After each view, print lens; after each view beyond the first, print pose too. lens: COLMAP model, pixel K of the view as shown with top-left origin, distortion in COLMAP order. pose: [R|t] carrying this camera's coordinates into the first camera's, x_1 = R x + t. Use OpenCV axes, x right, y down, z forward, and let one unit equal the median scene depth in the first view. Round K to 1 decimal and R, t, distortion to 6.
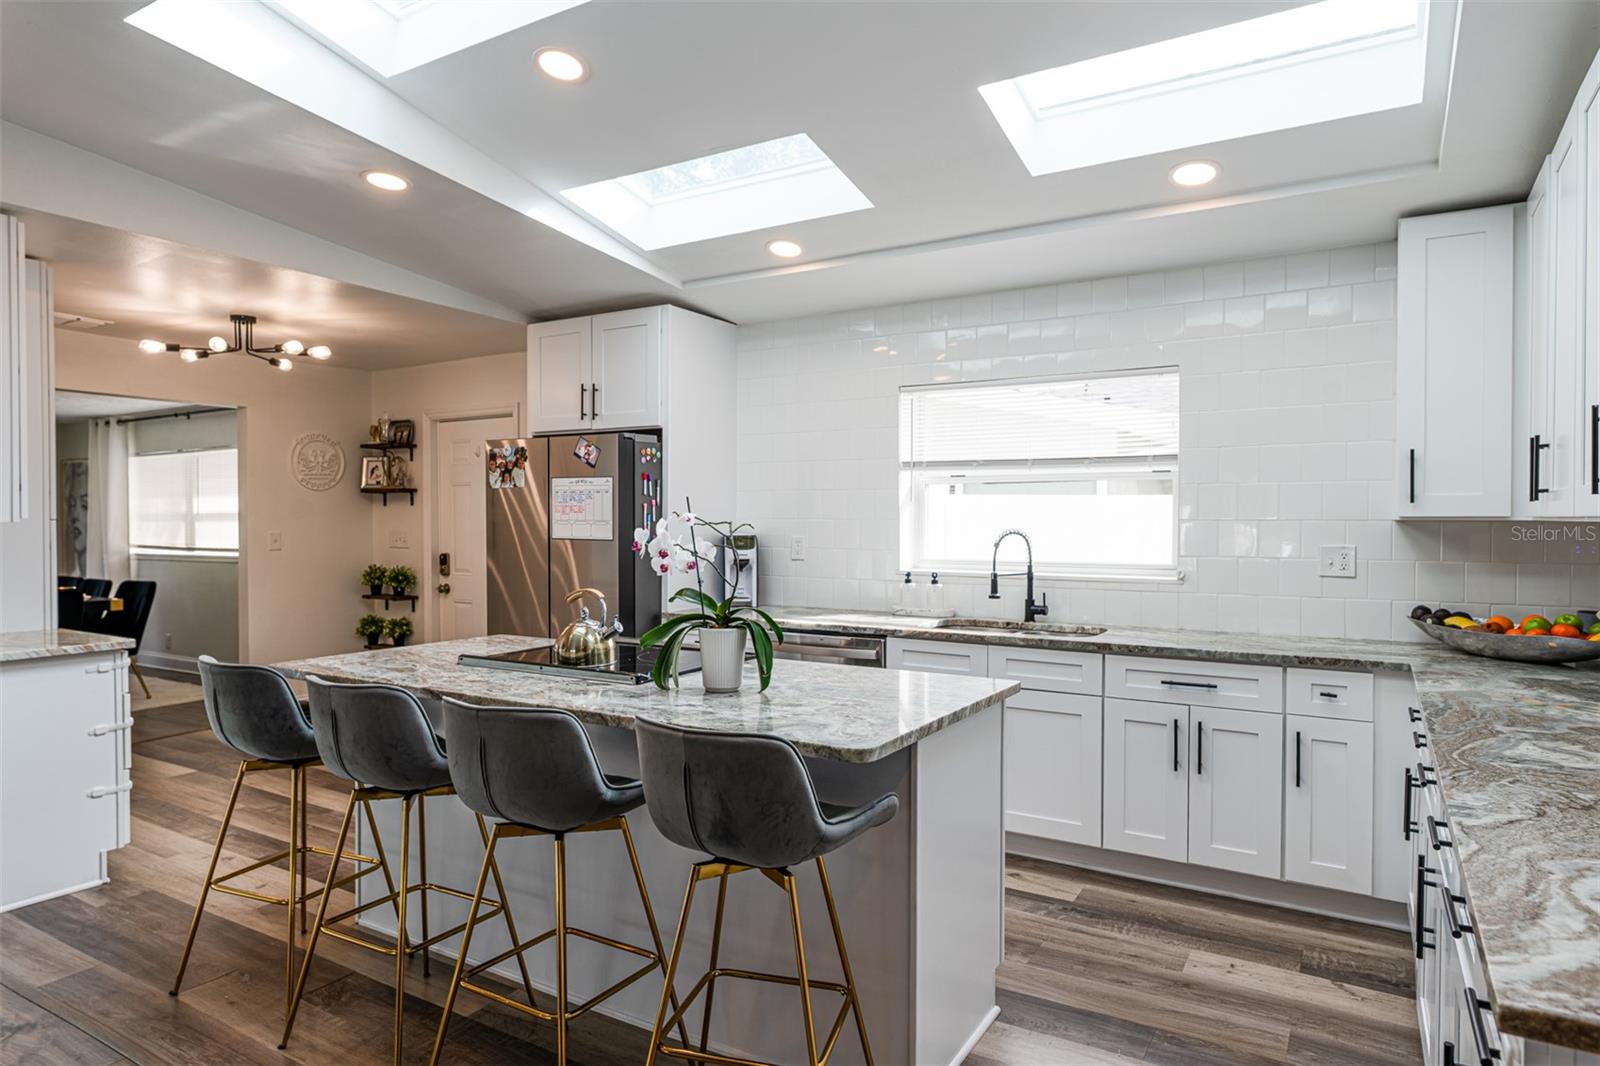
lens RADIAL K [[918.9, 0, 789.8], [0, 918.9, 529.6], [0, 0, 1]] dist [0.005107, -0.002751]
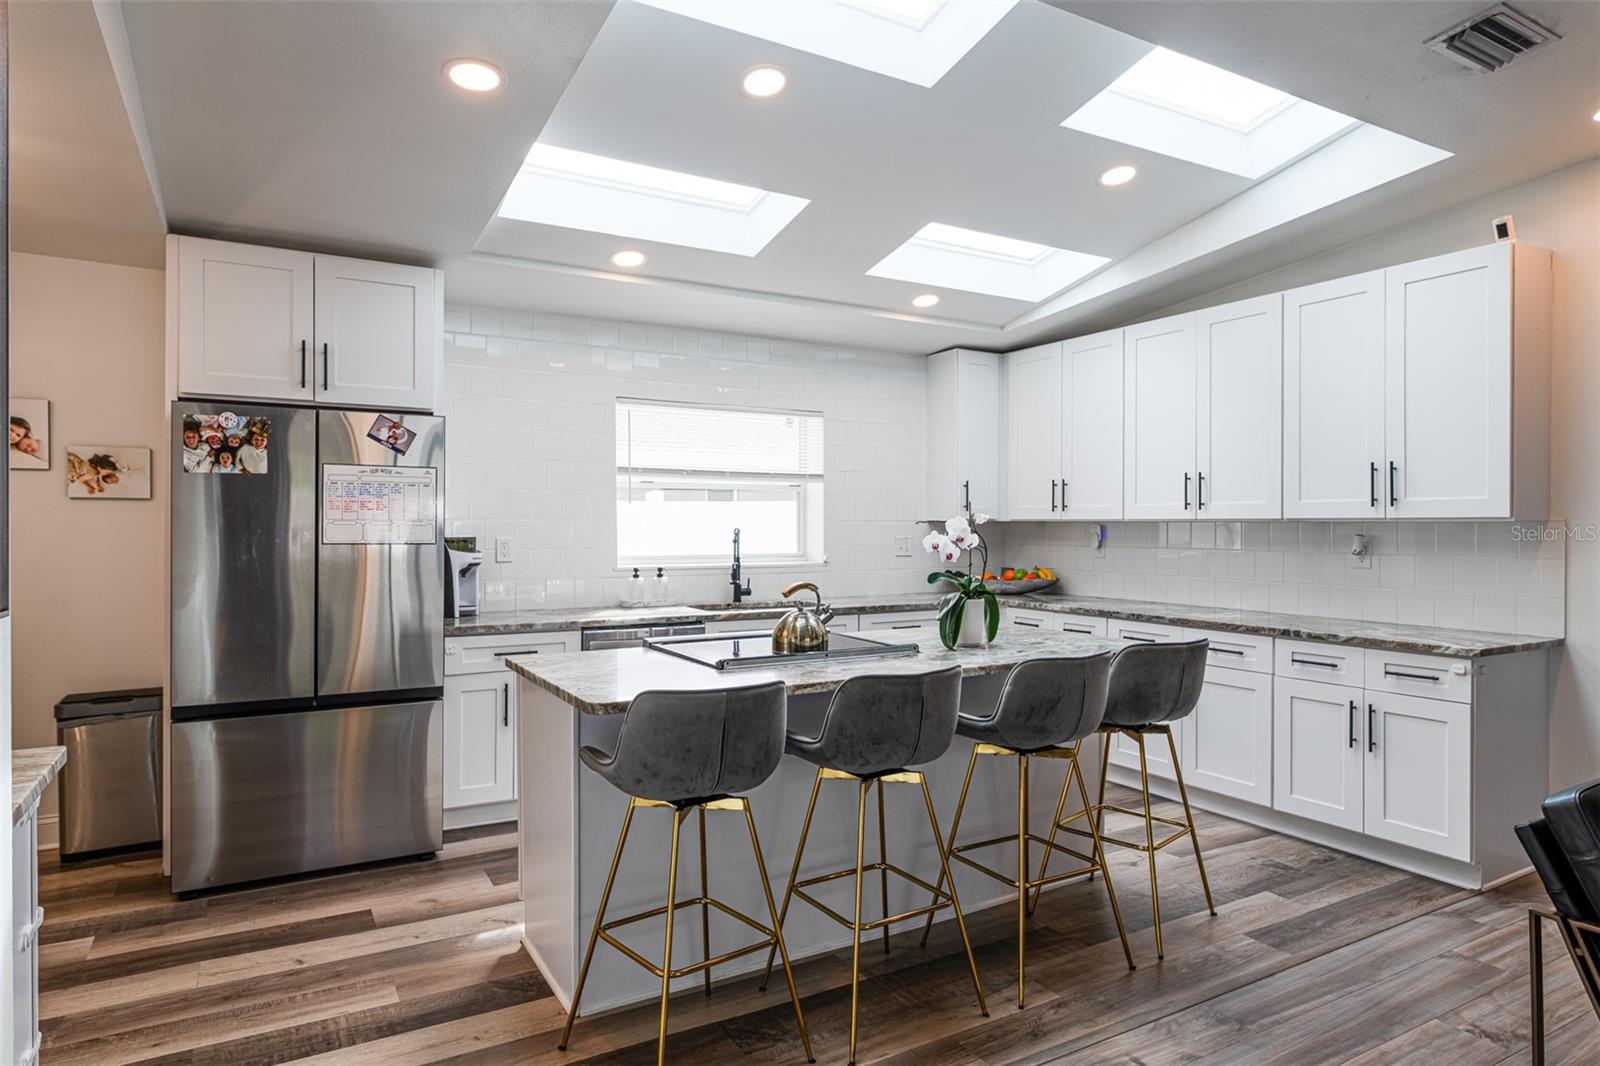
lens RADIAL K [[918.9, 0, 784.3], [0, 918.9, 531.6], [0, 0, 1]] dist [0.005107, -0.002751]
pose [[0.502163, -0.008560, 0.864731, -0.761831], [0.008505, 0.999952, 0.004959, -0.001038], [-0.864731, 0.004865, 0.502212, 0.307983]]
